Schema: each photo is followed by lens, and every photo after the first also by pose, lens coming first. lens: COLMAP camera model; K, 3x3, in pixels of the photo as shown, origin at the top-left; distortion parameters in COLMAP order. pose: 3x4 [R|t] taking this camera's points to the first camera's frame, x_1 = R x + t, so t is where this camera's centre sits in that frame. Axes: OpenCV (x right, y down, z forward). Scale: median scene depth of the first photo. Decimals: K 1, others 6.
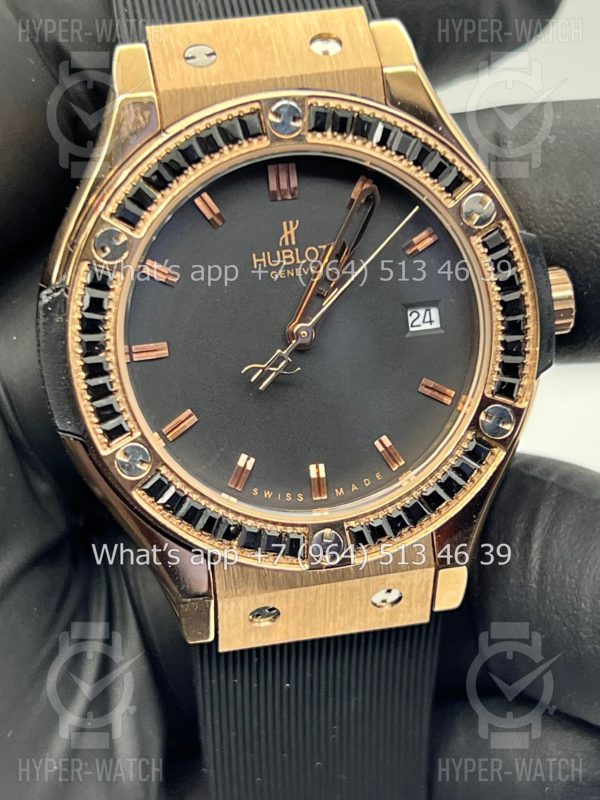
lens RADIAL K [[1854.5, 0, 293.7], [0, 1854.5, 400.2], [0, 0, 1]] dist [0.281171, 0.000000]
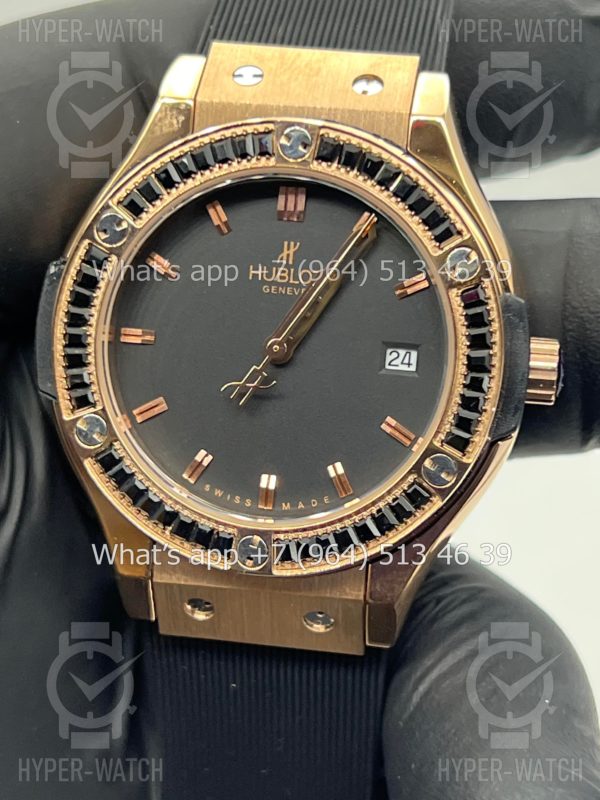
lens RADIAL K [[1854.5, 0, 298.3], [0, 1854.5, 399.0], [0, 0, 1]] dist [0.281171, 0.000000]
pose [[0.941771, 0.202747, -0.268257, 0.301788], [-0.214928, 0.976490, -0.016525, 0.006664], [0.258600, 0.073219, 0.963206, -0.000732]]
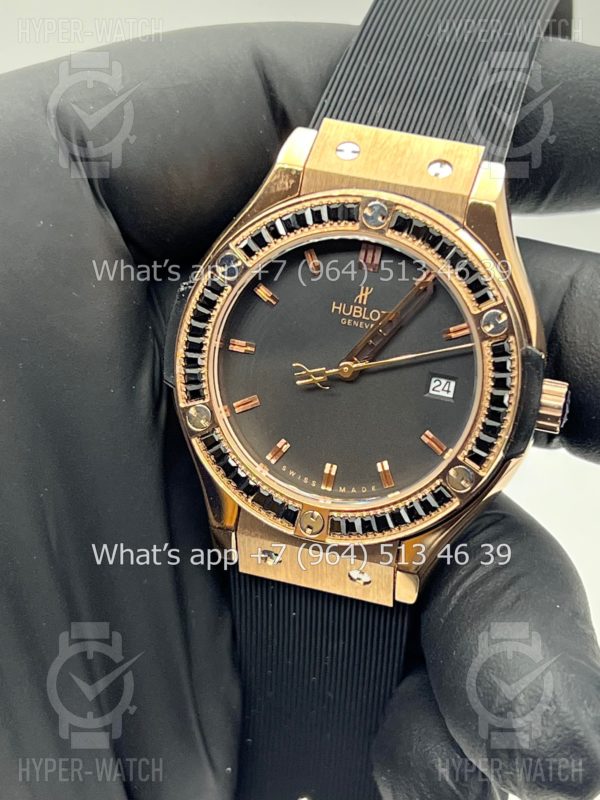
lens RADIAL K [[1854.5, 0, 302.1], [0, 1854.5, 412.3], [0, 0, 1]] dist [0.281171, 0.000000]
pose [[0.891925, 0.322304, -0.317160, 0.413439], [-0.308698, 0.946528, 0.093752, -0.122523], [0.330418, 0.014287, 0.943727, -0.283238]]
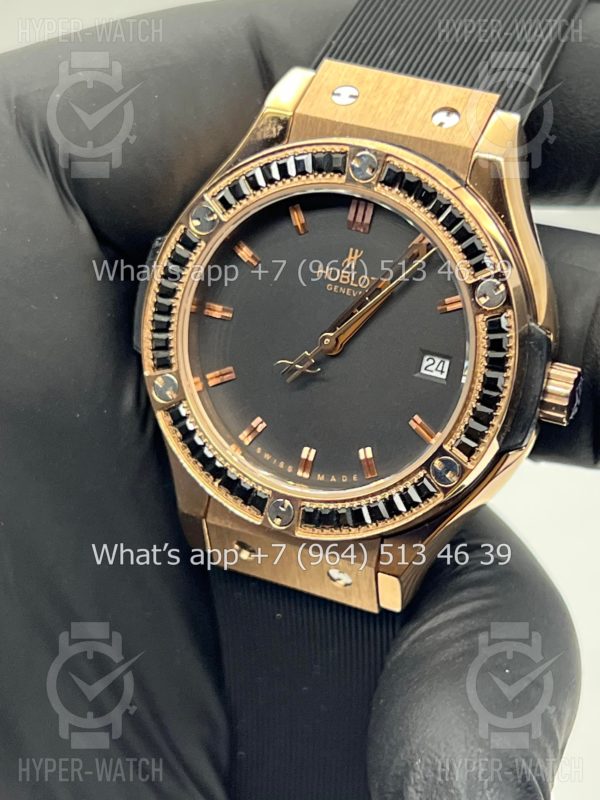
lens RADIAL K [[1854.5, 0, 304.8], [0, 1854.5, 399.4], [0, 0, 1]] dist [0.281171, 0.000000]
pose [[0.826404, 0.360698, -0.432381, 0.520996], [-0.340565, 0.931697, 0.126317, -0.146330], [0.448411, 0.042865, 0.892799, -0.070484]]
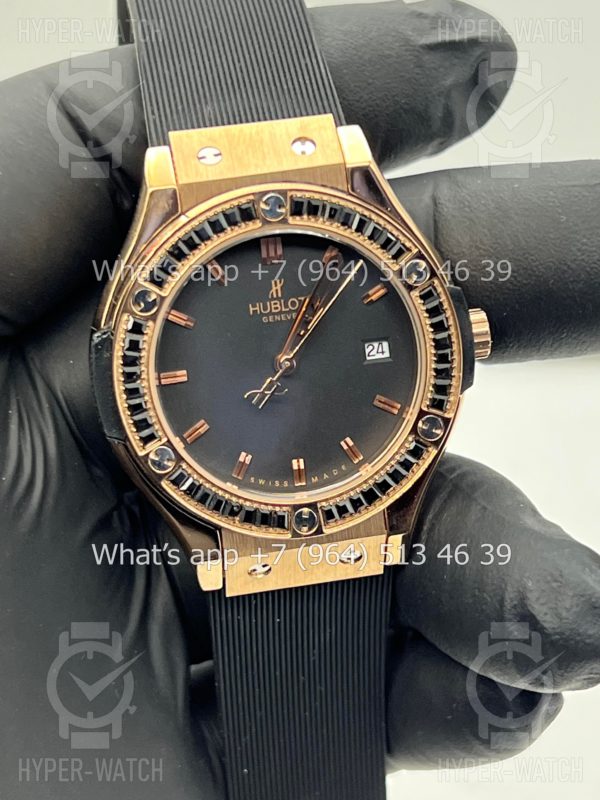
lens RADIAL K [[1854.5, 0, 304.6], [0, 1854.5, 402.8], [0, 0, 1]] dist [0.281171, 0.000000]
pose [[0.999991, -0.002882, -0.003108, 0.021956], [0.003028, 0.998829, 0.048288, -0.072361], [0.002965, -0.048297, 0.998829, -0.347468]]
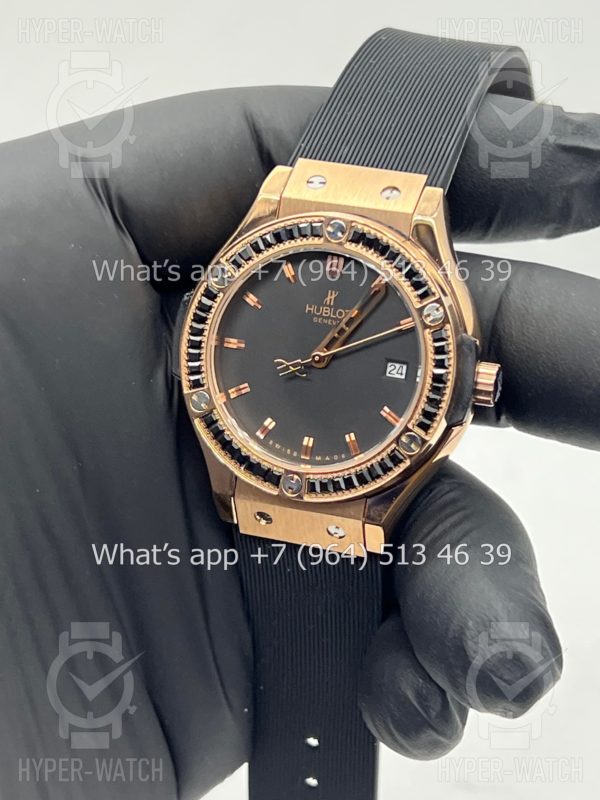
lens RADIAL K [[1854.5, 0, 297.7], [0, 1854.5, 401.5], [0, 0, 1]] dist [0.281171, 0.000000]
pose [[0.871432, 0.278645, -0.403688, 0.664550], [-0.281183, 0.958114, 0.054353, -0.083257], [0.401924, 0.066146, 0.913281, -0.509632]]
